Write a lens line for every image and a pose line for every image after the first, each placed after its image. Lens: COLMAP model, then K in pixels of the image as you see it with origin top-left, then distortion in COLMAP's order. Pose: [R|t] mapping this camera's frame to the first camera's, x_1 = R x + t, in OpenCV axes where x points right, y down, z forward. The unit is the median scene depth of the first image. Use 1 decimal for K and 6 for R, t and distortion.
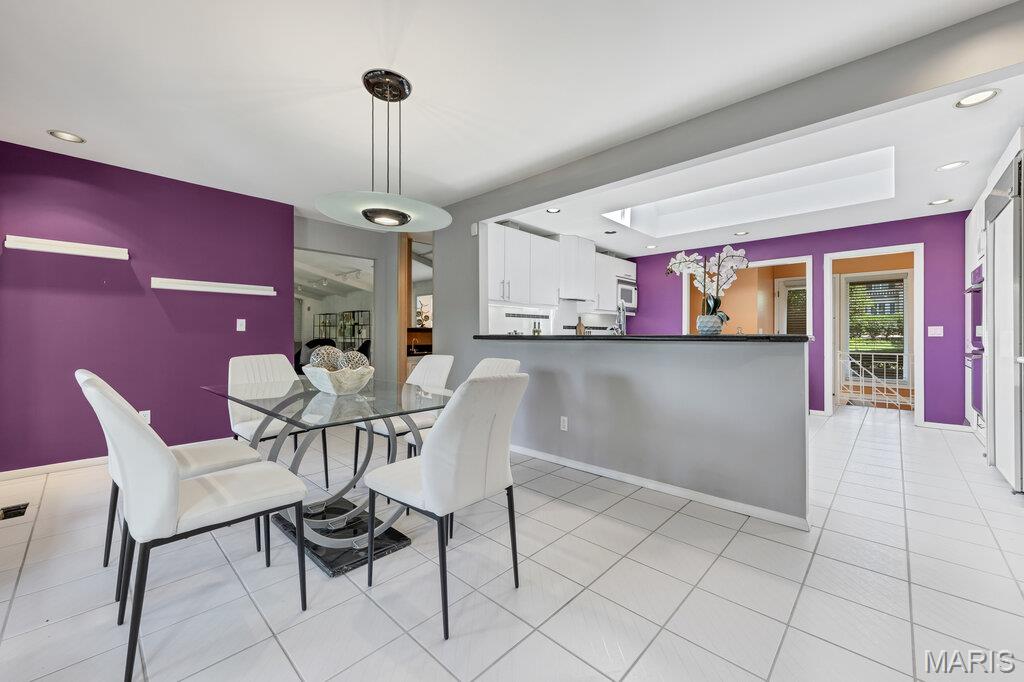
lens RADIAL K [[404.9, 0, 511.8], [0, 404.9, 330.6], [0, 0, 1]] dist [0.009459, 0.000017]
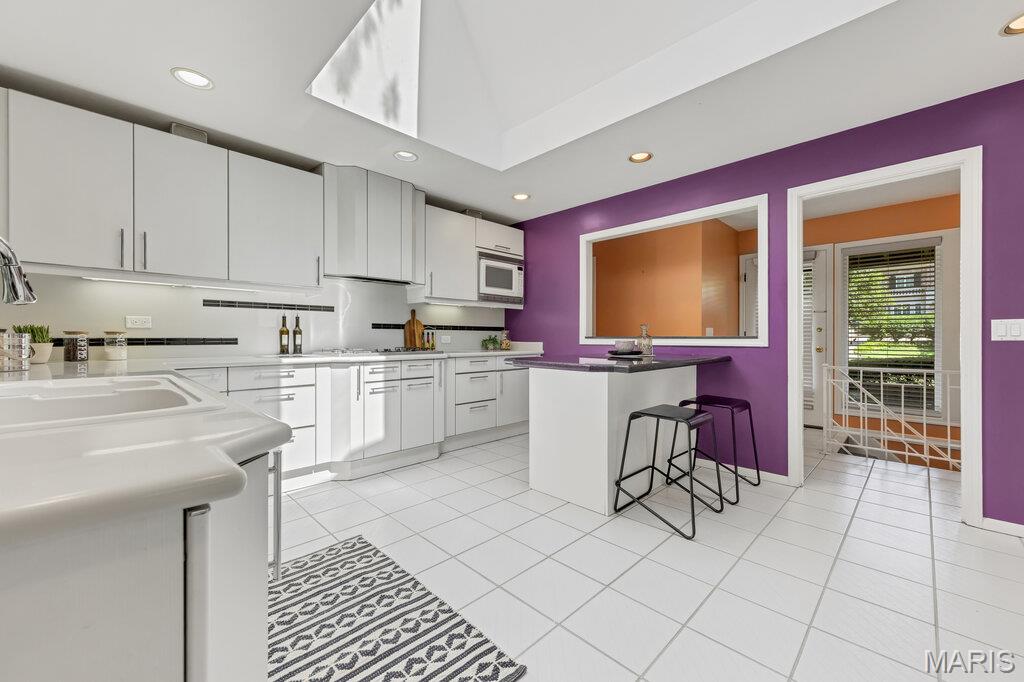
lens RADIAL K [[402.3, 0, 516.3], [0, 402.3, 335.4], [0, 0, 1]] dist [0.004805, 0.000008]
pose [[0.999480, -0.001620, -0.032205, 0.344559], [0.001743, 0.999991, 0.003808, 0.004012], [0.032199, -0.003862, 0.999474, 0.366786]]
